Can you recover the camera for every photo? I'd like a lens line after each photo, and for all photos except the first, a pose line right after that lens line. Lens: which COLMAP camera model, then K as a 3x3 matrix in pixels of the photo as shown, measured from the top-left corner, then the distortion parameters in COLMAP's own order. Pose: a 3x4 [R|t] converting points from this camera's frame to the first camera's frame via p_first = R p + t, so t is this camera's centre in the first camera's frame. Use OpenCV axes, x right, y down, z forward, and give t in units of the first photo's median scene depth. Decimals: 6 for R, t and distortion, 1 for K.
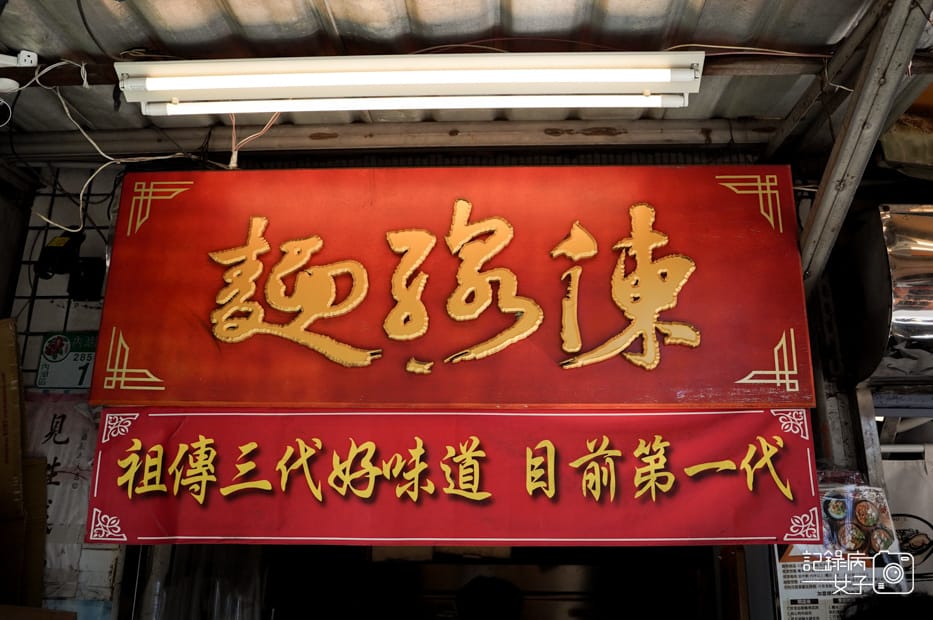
lens RADIAL K [[928.6, 0, 470.4], [0, 928.6, 312.0], [0, 0, 1]] dist [-0.089869, 0.000000]
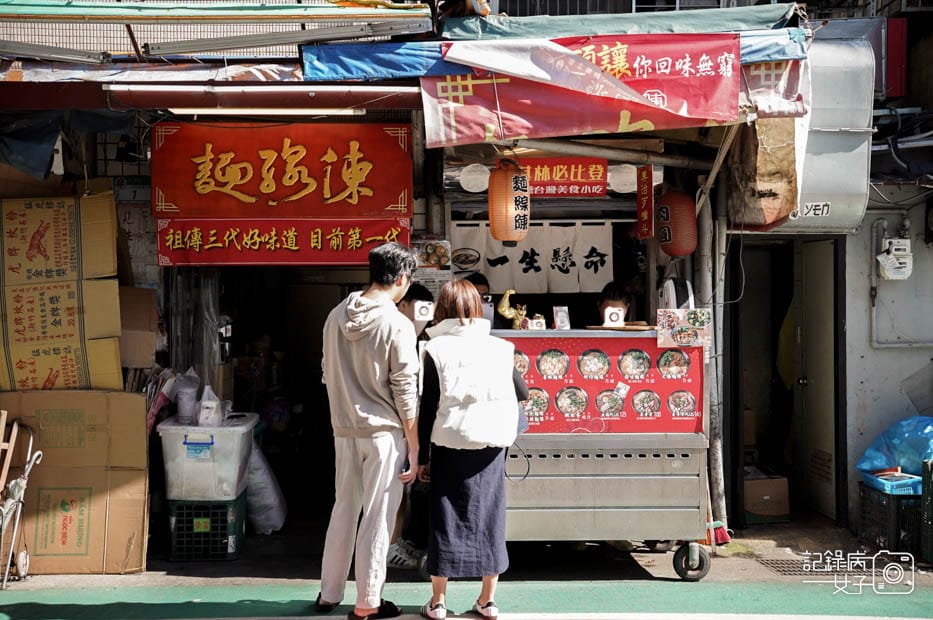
lens RADIAL K [[1166.5, 0, 465.4], [0, 1166.5, 310.2], [0, 0, 1]] dist [0.040806, 0.000000]
pose [[0.997522, -0.013492, 0.069045, 0.275852], [-0.012333, 0.932701, 0.360440, -0.913061], [-0.069261, -0.360399, 0.930223, -2.430609]]
